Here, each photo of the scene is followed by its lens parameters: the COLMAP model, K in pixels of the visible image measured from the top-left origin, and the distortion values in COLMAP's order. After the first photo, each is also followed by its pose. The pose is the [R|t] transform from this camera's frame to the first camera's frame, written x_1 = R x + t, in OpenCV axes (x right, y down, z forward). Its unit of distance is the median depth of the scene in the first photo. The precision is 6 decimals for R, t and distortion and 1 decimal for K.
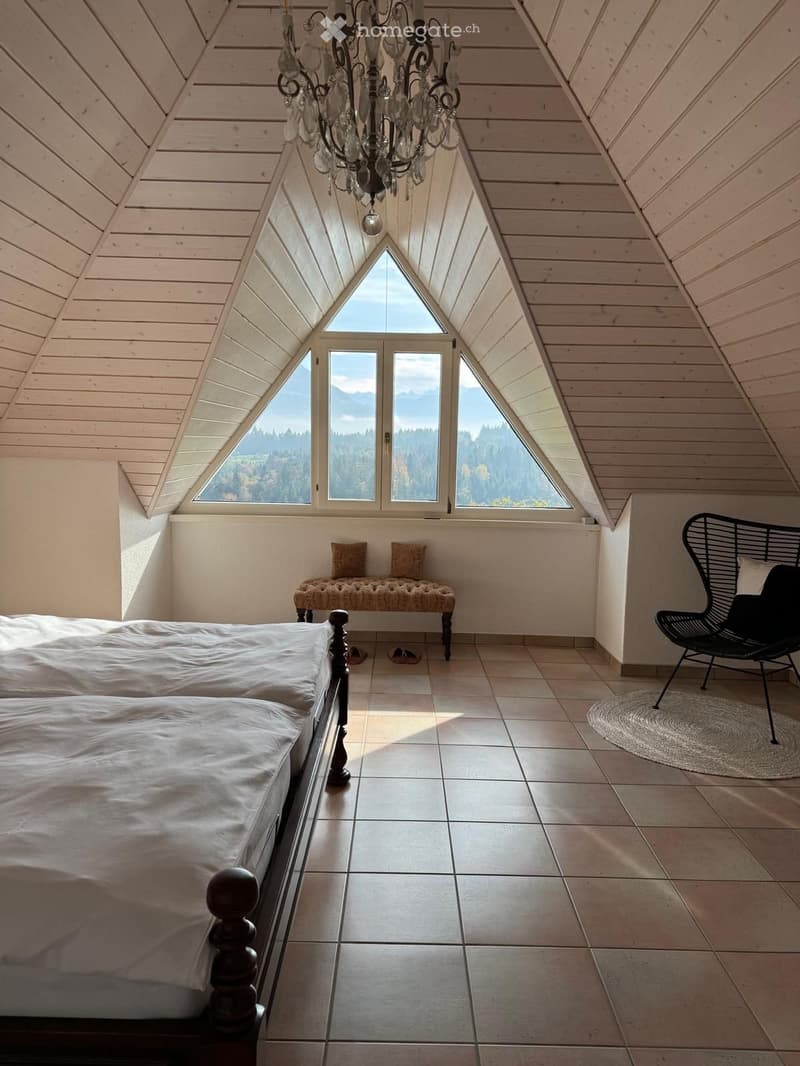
lens RADIAL K [[761.3, 0, 394.4], [0, 761.3, 539.1], [0, 0, 1]] dist [0.131750, -0.000499]
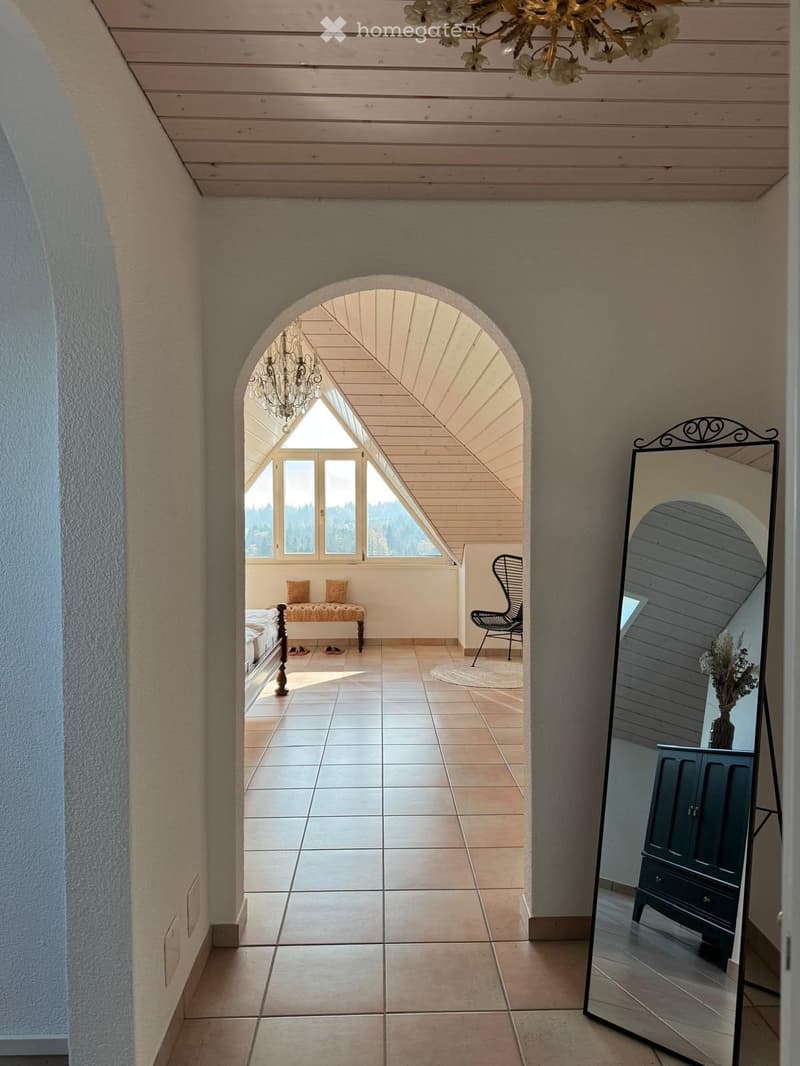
lens RADIAL K [[761.3, 0, 400.6], [0, 761.3, 531.9], [0, 0, 1]] dist [0.131750, -0.000499]
pose [[0.999179, -0.022087, 0.033957, 0.101723], [0.025459, 0.994425, -0.102323, 0.072530], [-0.031507, 0.103103, 0.994172, -0.580969]]
